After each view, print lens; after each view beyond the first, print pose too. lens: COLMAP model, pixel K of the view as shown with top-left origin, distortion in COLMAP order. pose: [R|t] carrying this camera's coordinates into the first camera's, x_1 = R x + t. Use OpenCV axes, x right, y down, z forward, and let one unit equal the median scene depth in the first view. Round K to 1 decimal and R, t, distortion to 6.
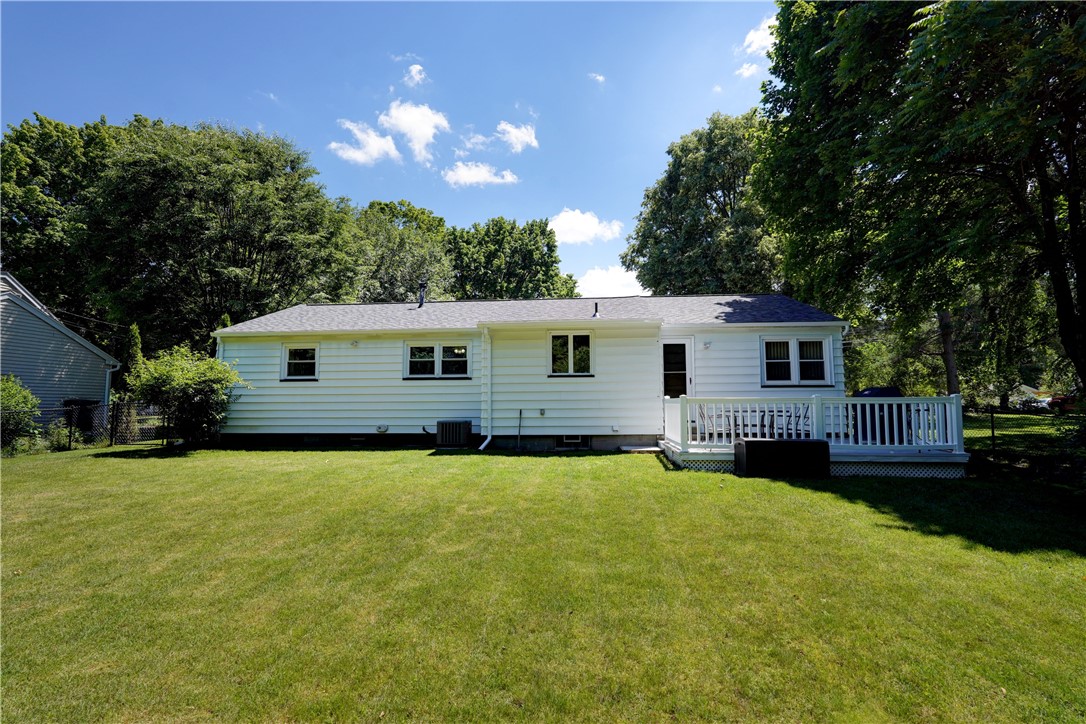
lens RADIAL K [[515.7, 0, 543.0], [0, 515.7, 362.0], [0, 0, 1]] dist [0.003200, 0.000570]
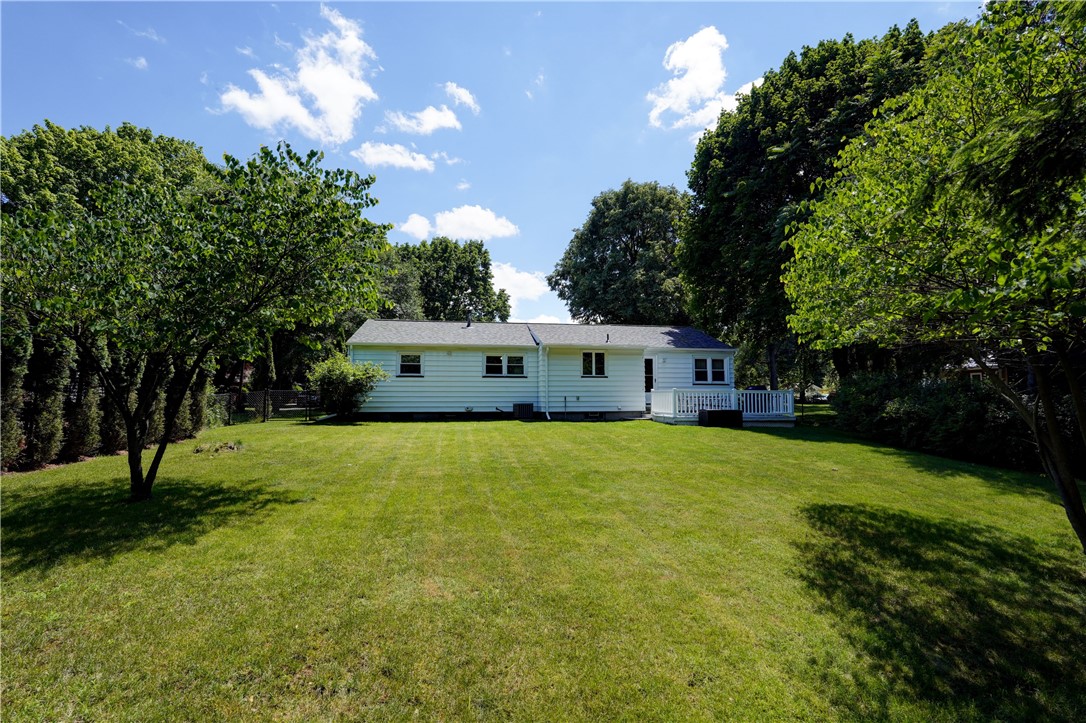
lens RADIAL K [[481.9, 0, 543.8], [0, 481.9, 364.0], [0, 0, 1]] dist [-0.014703, 0.008157]
pose [[0.971664, 0.021025, 0.235429, -0.421497], [-0.023505, 0.999694, 0.007731, -0.020267], [-0.235194, -0.013045, 0.971861, -0.437346]]
